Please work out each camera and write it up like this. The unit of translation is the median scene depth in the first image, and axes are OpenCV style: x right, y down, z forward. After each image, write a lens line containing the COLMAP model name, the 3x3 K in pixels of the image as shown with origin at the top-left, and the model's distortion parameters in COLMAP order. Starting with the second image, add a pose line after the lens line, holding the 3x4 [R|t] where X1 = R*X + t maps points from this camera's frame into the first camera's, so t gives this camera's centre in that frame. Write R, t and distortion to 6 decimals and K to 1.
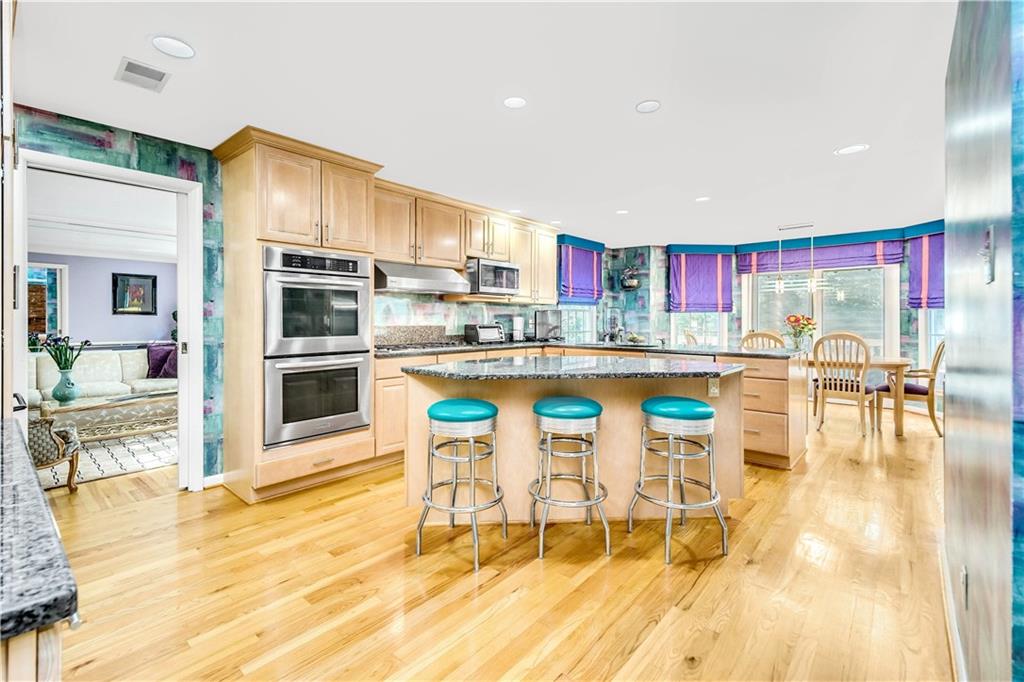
lens RADIAL K [[451.2, 0, 502.6], [0, 451.2, 322.2], [0, 0, 1]] dist [0.003810, -0.001128]
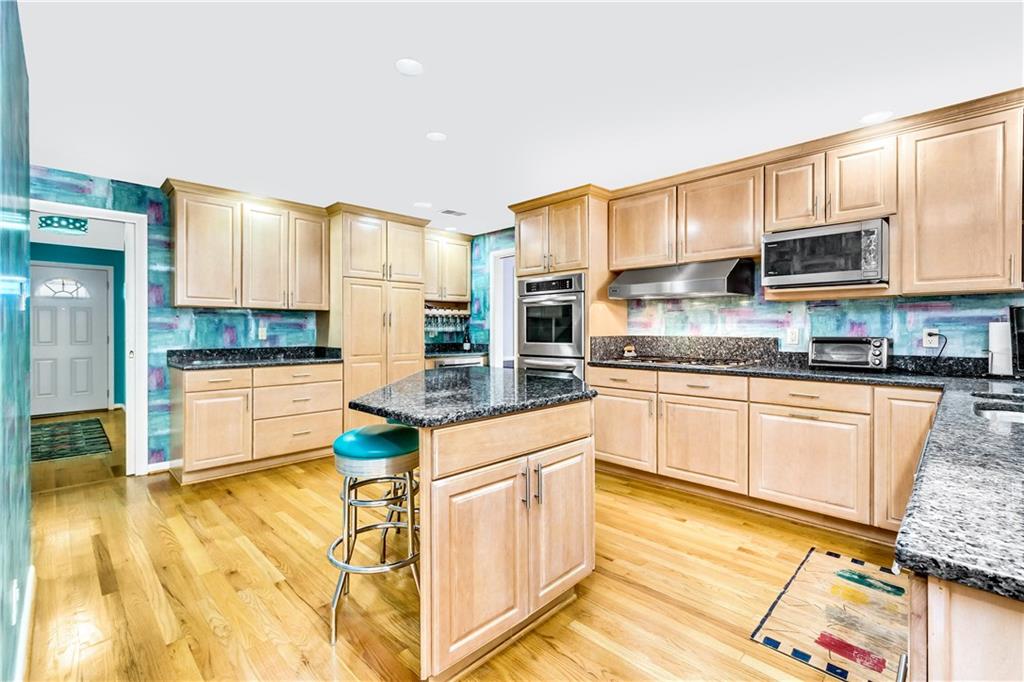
lens RADIAL K [[451.2, 0, 511.5], [0, 451.2, 328.8], [0, 0, 1]] dist [0.003810, -0.001128]
pose [[-0.051059, -0.003193, -0.998691, 0.597419], [-0.003850, 0.999988, -0.003000, -0.002221], [0.998688, 0.003692, -0.051071, 0.649755]]
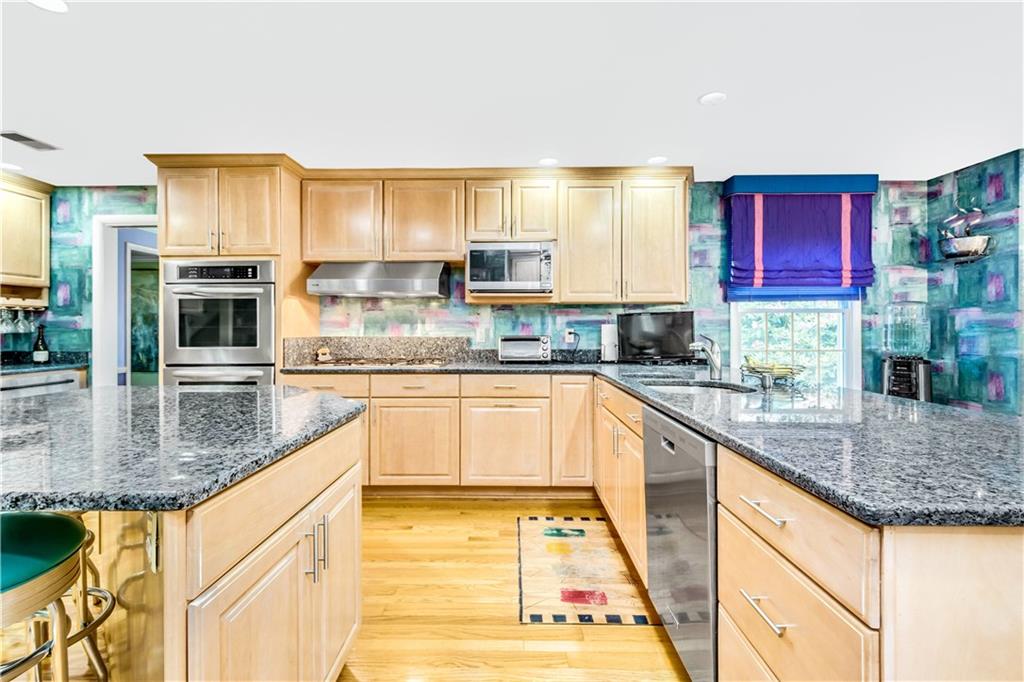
lens RADIAL K [[451.2, 0, 505.0], [0, 451.2, 326.0], [0, 0, 1]] dist [0.003810, -0.001128]
pose [[0.655347, -0.007297, -0.755292, 0.504835], [-0.001158, 0.999942, -0.010665, -0.002516], [0.755327, 0.007864, 0.655301, 0.559972]]
